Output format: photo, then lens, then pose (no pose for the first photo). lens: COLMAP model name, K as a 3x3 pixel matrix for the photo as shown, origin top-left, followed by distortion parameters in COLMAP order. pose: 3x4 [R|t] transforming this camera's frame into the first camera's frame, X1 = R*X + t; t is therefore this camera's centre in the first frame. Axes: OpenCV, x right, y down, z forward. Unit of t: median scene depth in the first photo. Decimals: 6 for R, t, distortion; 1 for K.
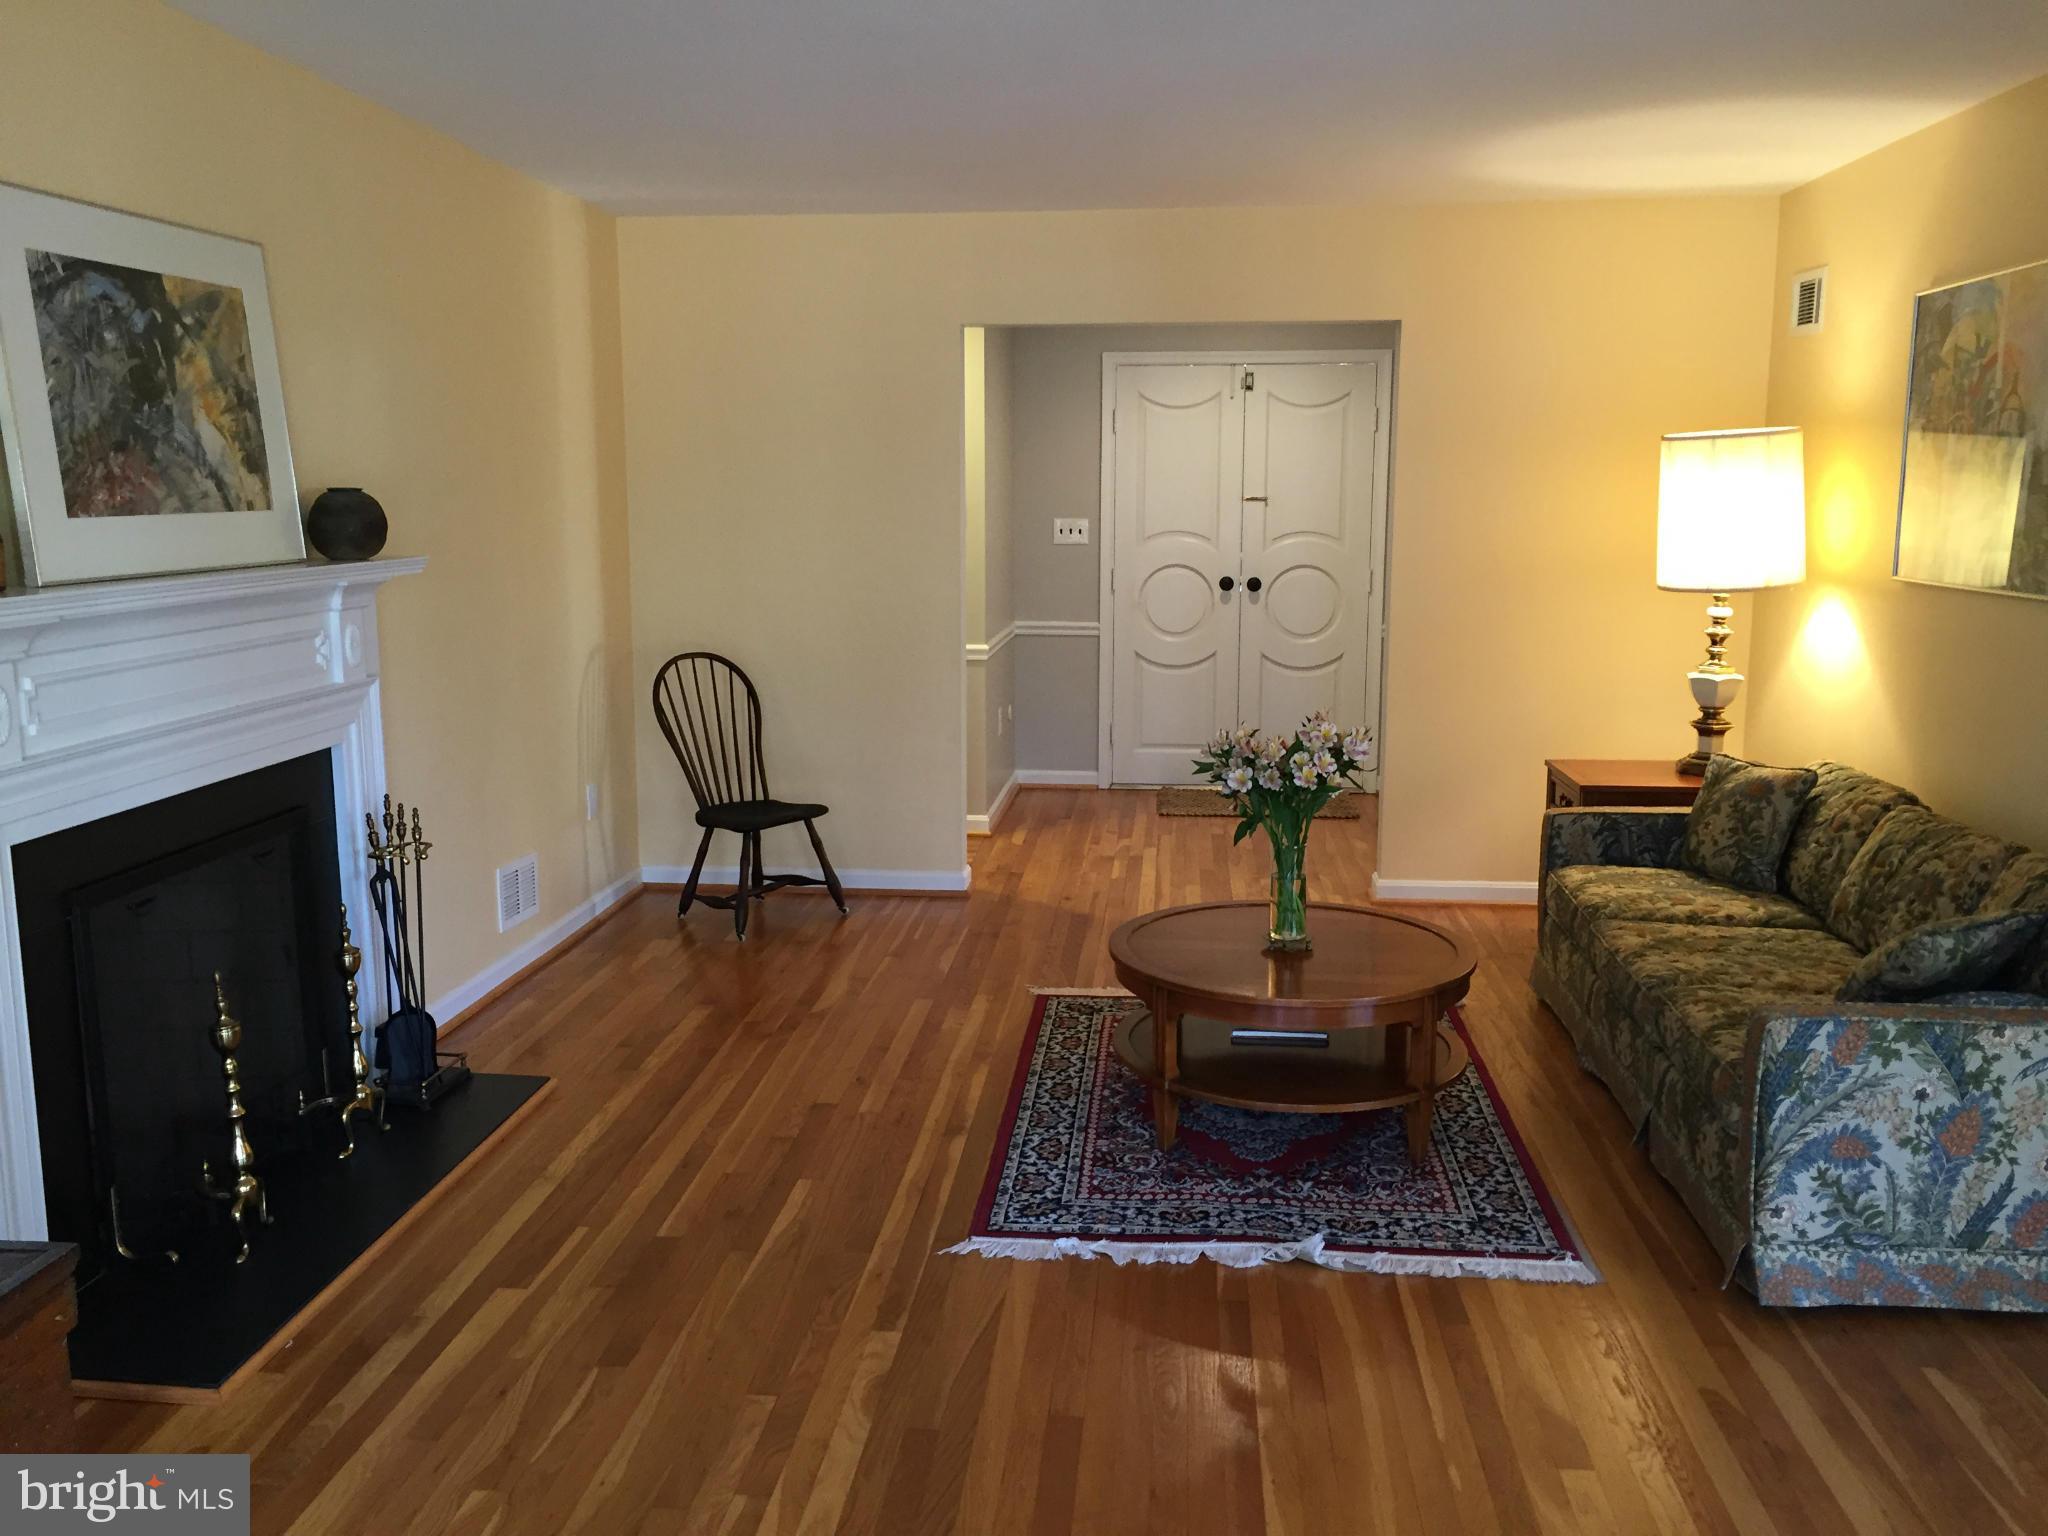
lens RADIAL K [[1749.2, 0, 1024.0], [0, 1749.2, 768.0], [0, 0, 1]] dist [0.087738, -0.130829]
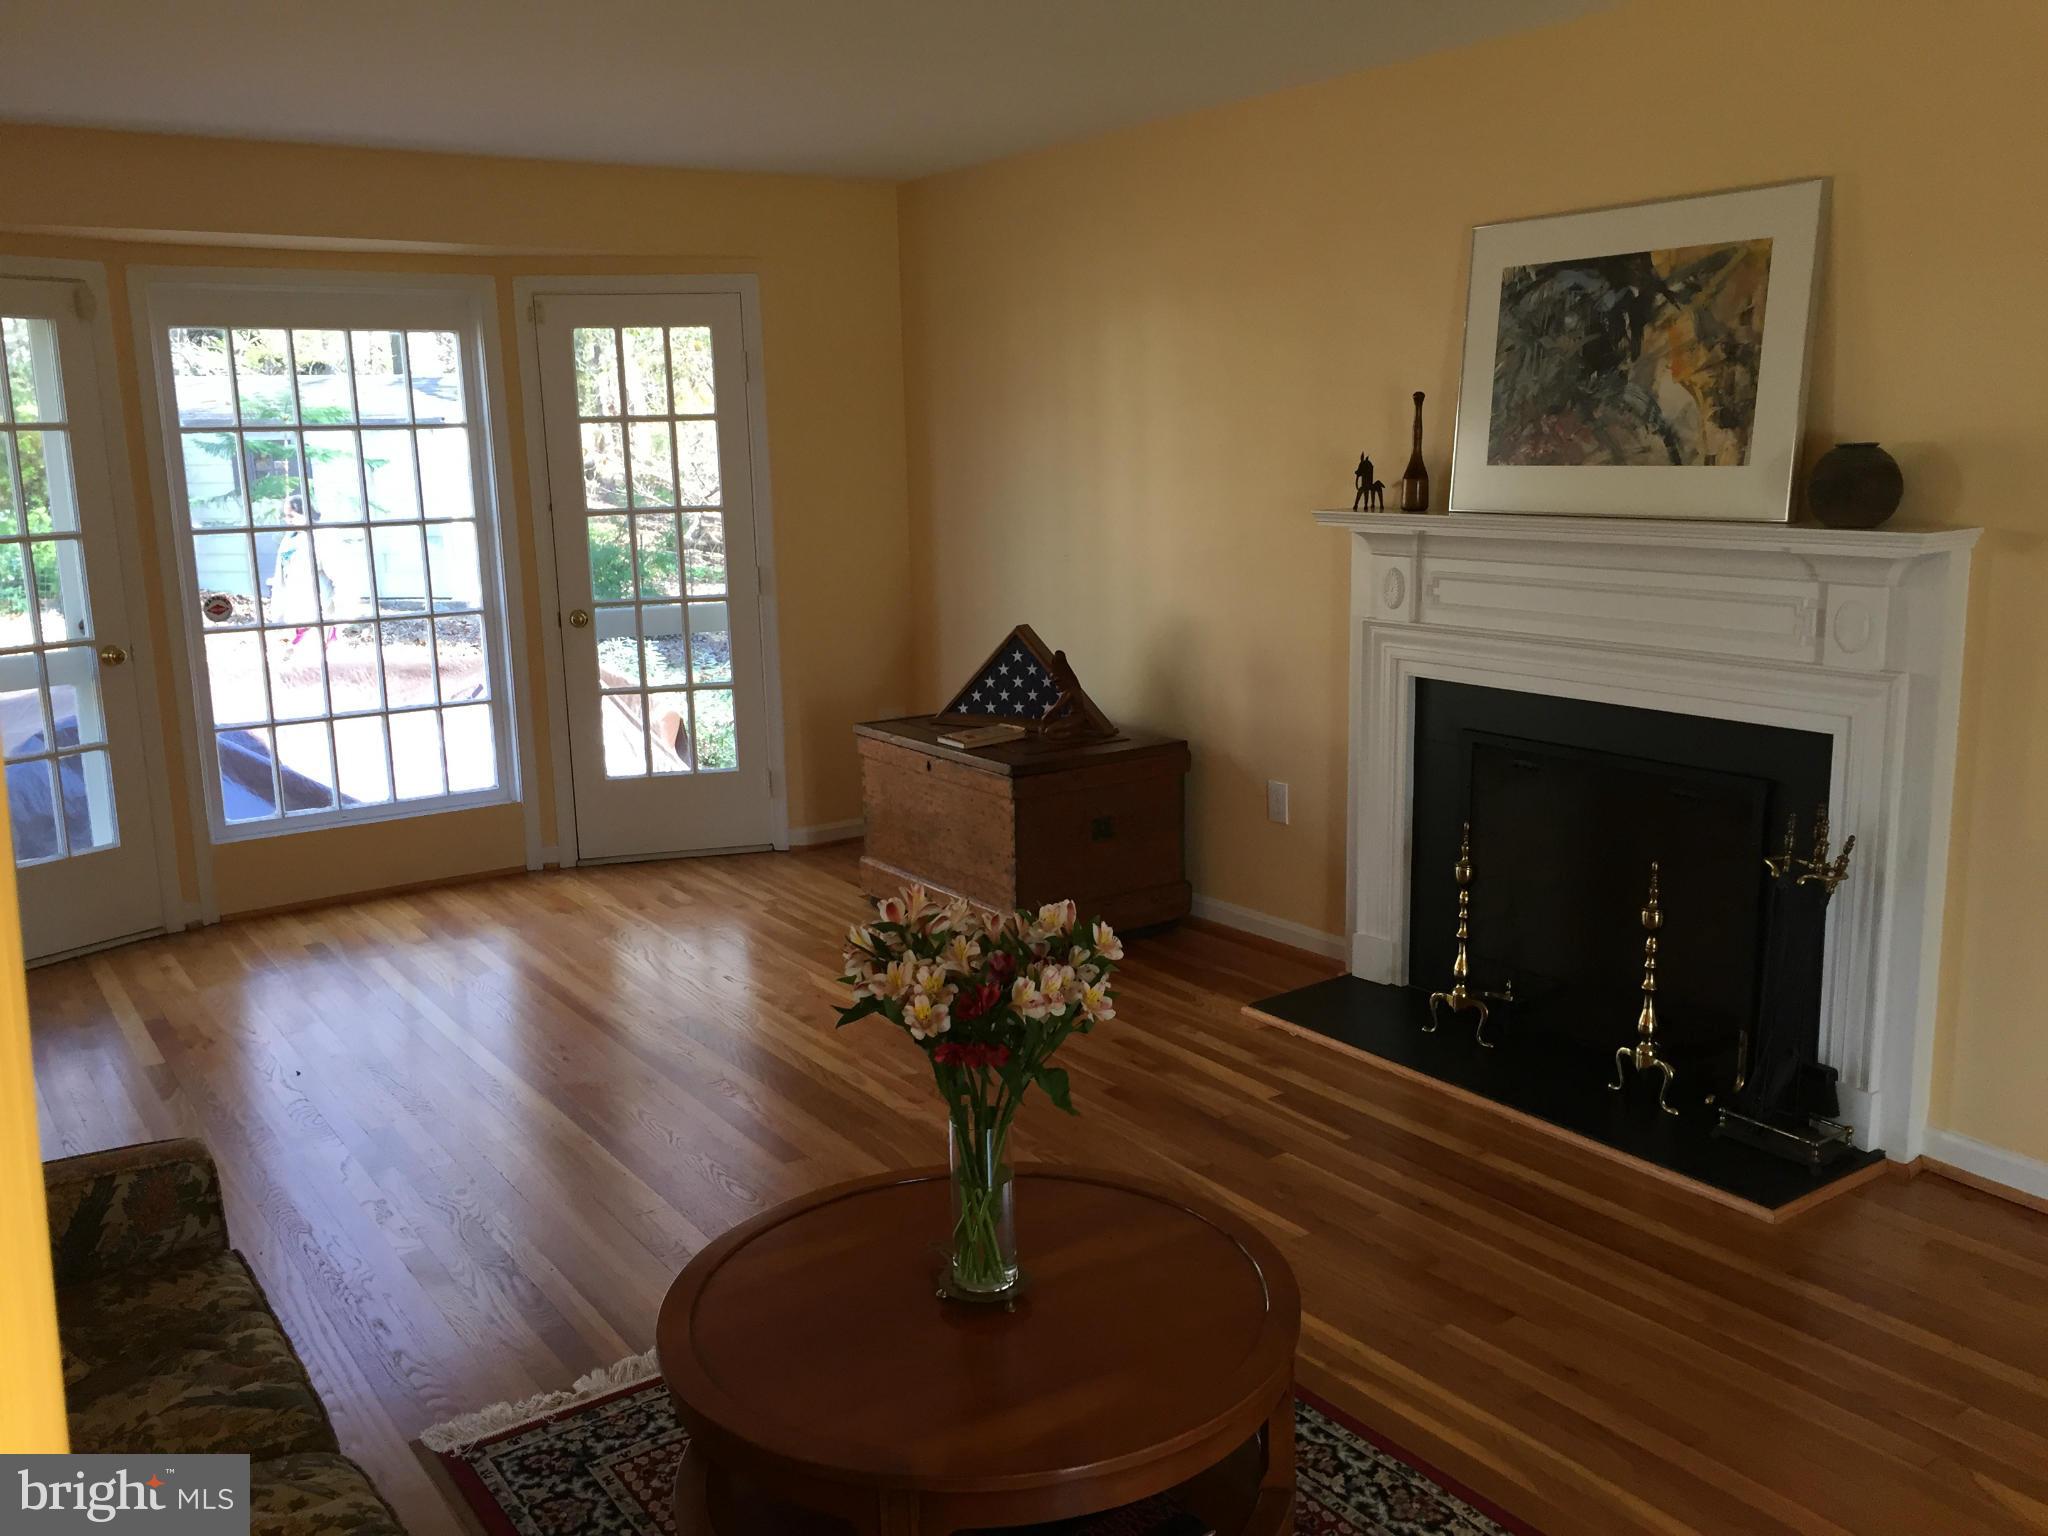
lens RADIAL K [[1749.2, 0, 1024.0], [0, 1749.2, 768.0], [0, 0, 1]] dist [0.087738, -0.130829]
pose [[-0.766174, 0.142336, -0.626672, 0.563192], [-0.082087, 0.945498, 0.315110, -0.286529], [0.637369, 0.292871, -0.712733, 1.624085]]
